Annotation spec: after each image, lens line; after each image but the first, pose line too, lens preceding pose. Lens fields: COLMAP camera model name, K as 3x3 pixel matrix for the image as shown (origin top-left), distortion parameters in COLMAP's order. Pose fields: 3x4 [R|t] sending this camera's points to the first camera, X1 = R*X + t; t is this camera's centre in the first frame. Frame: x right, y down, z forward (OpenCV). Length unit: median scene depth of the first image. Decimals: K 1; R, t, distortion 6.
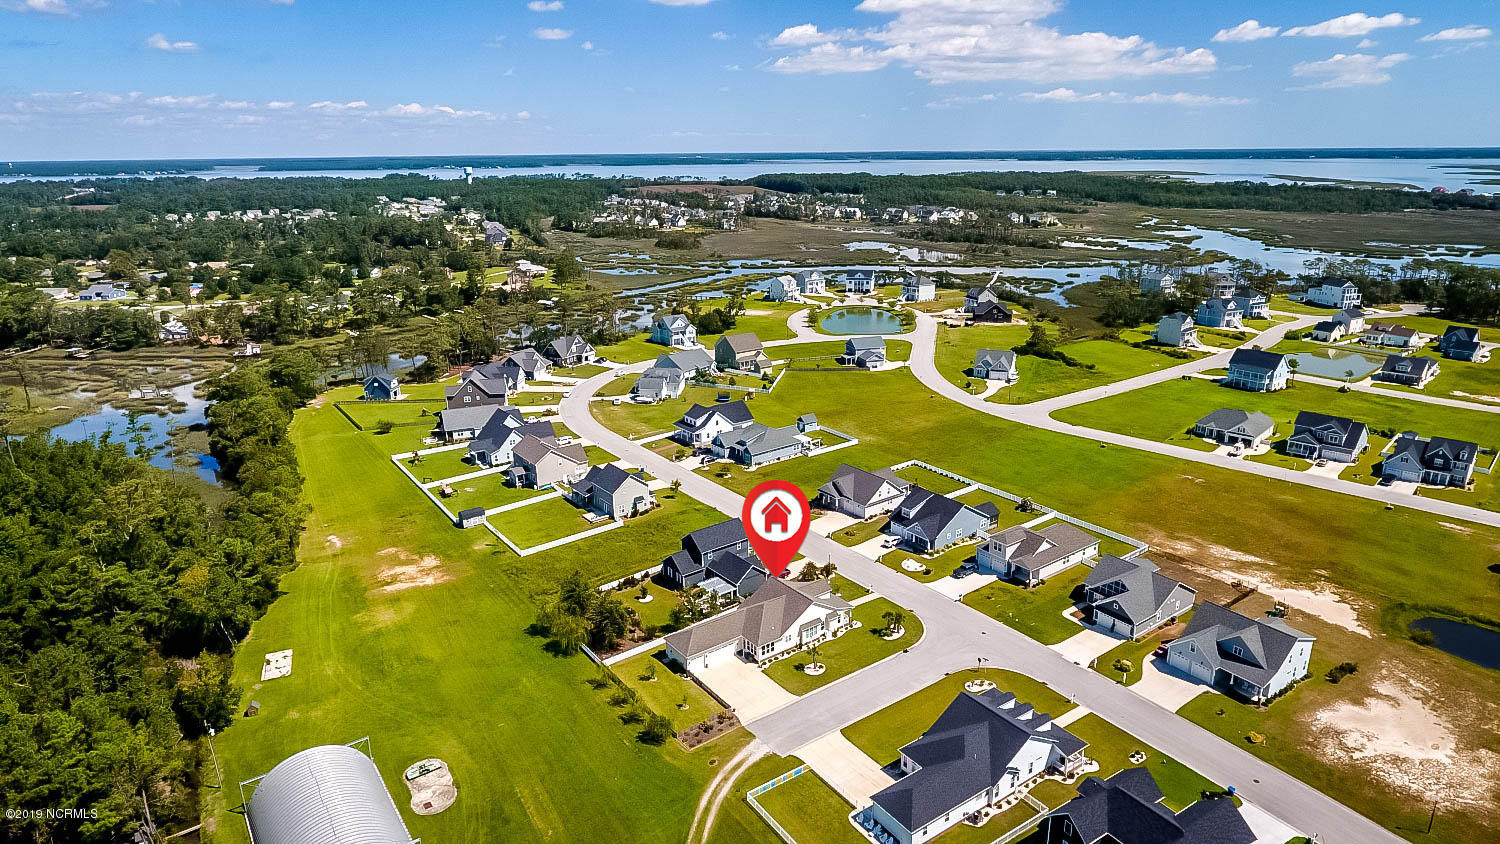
lens RADIAL K [[878.4, 0, 750.0], [0, 878.4, 422.0], [0, 0, 1]] dist [-0.002145, -0.000217]
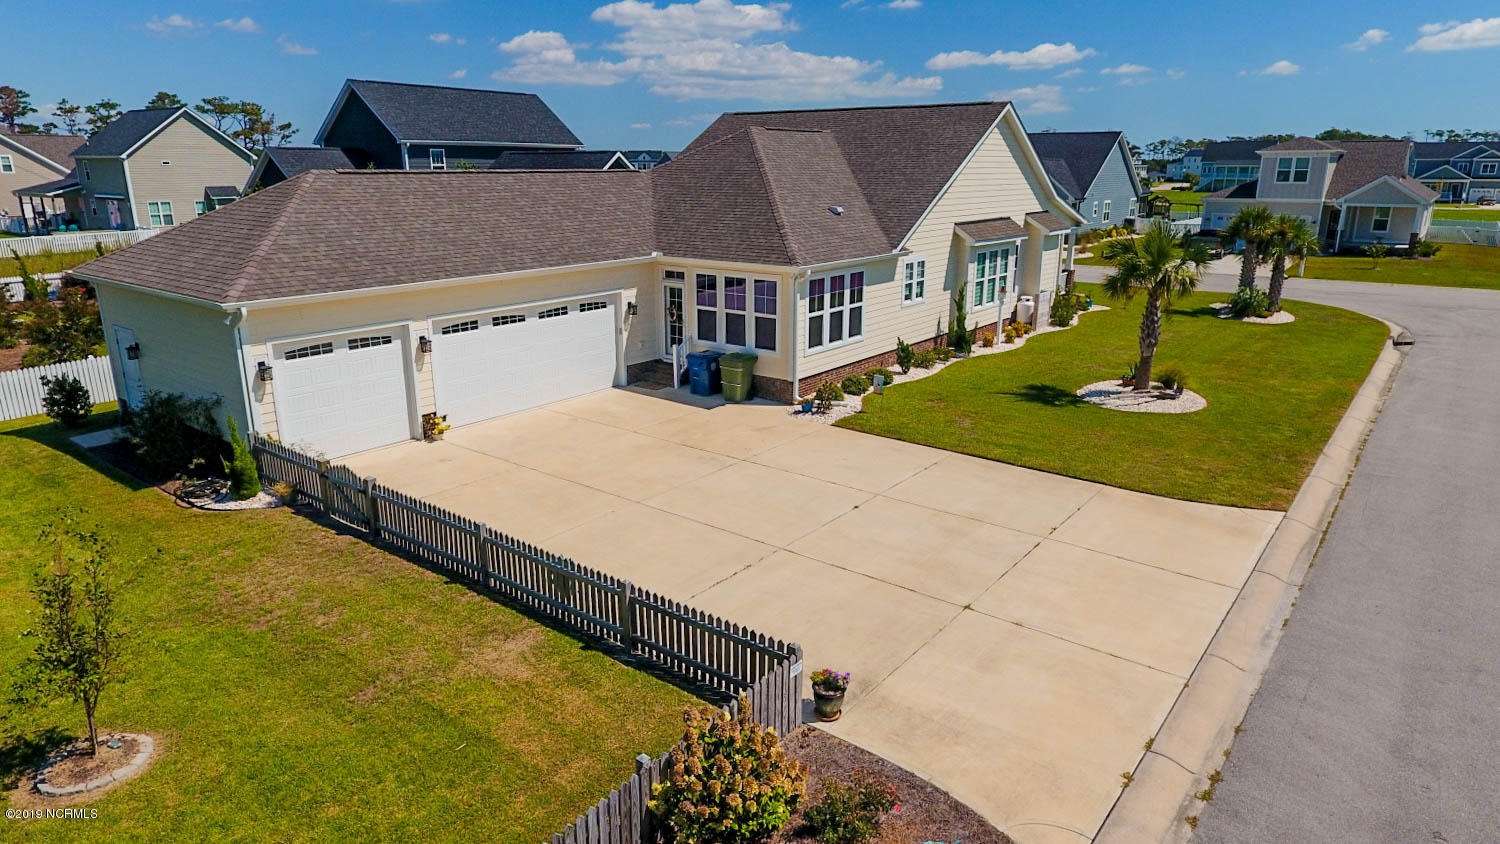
lens RADIAL K [[901.4, 0, 755.9], [0, 901.4, 420.0], [0, 0, 1]] dist [0.007421, -0.000368]
pose [[0.959017, -0.059152, 0.277105, -0.038386], [0.066716, 0.997611, -0.017942, 0.271223], [-0.275381, 0.035694, 0.960672, 0.822155]]
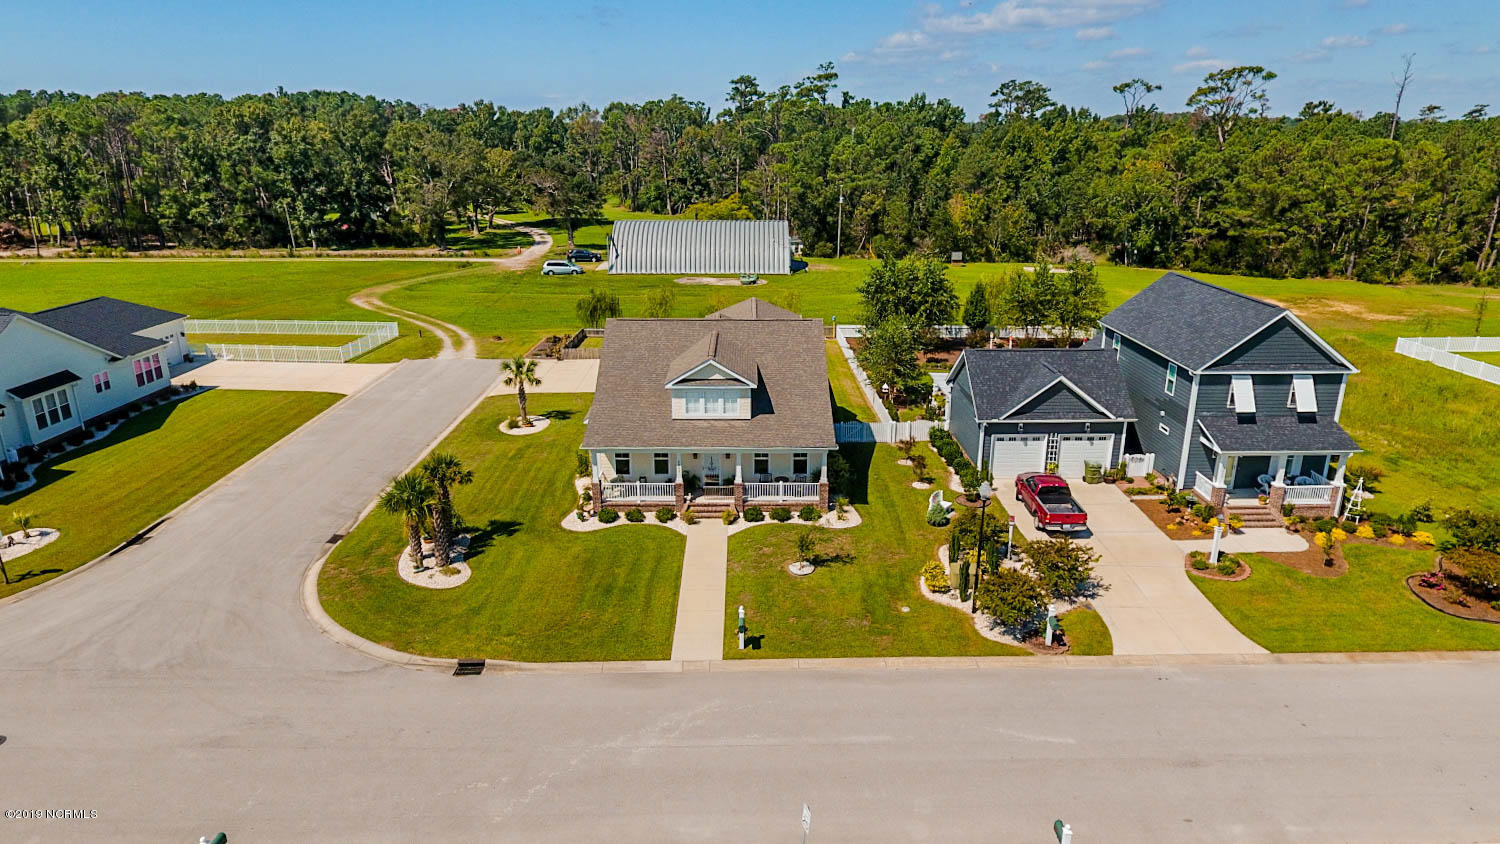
lens RADIAL K [[901.4, 0, 755.9], [0, 901.4, 420.0], [0, 0, 1]] dist [0.007421, -0.000368]
pose [[-0.583660, 0.260404, -0.769111, 0.306739], [-0.233175, 0.853539, 0.465940, 0.066404], [0.777799, 0.451287, -0.437457, 1.198443]]
